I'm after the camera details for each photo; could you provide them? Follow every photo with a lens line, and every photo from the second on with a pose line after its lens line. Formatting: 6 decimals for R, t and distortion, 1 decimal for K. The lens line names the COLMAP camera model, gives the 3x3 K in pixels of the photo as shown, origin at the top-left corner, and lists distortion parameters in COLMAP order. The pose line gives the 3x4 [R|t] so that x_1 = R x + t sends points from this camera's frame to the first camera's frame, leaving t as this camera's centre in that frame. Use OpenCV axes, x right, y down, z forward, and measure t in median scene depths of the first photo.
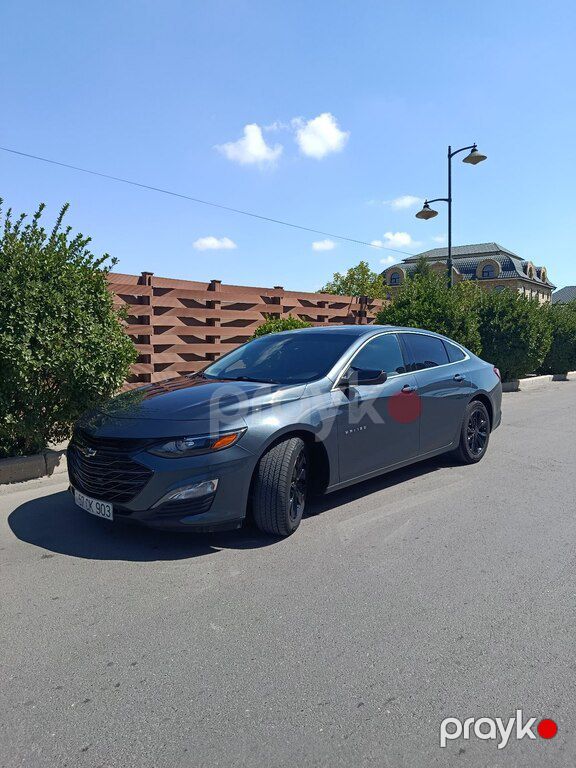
lens RADIAL K [[526.3, 0, 288.0], [0, 526.3, 384.0], [0, 0, 1]] dist [0.080619, -0.138046]
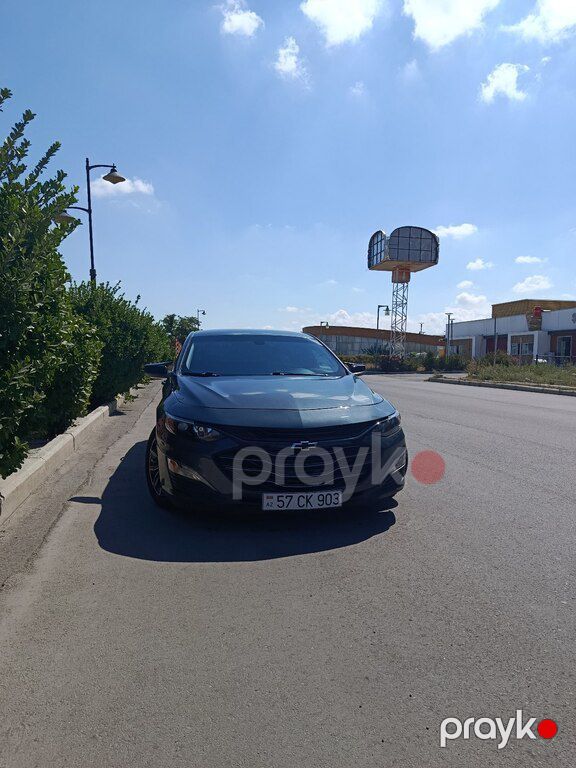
lens RADIAL K [[526.3, 0, 288.0], [0, 526.3, 384.0], [0, 0, 1]] dist [0.080619, -0.138046]
pose [[0.575066, -0.031810, 0.817488, -0.318037], [0.055495, 0.998459, -0.000187, 0.003387], [-0.816222, 0.045474, 0.575945, 0.124958]]
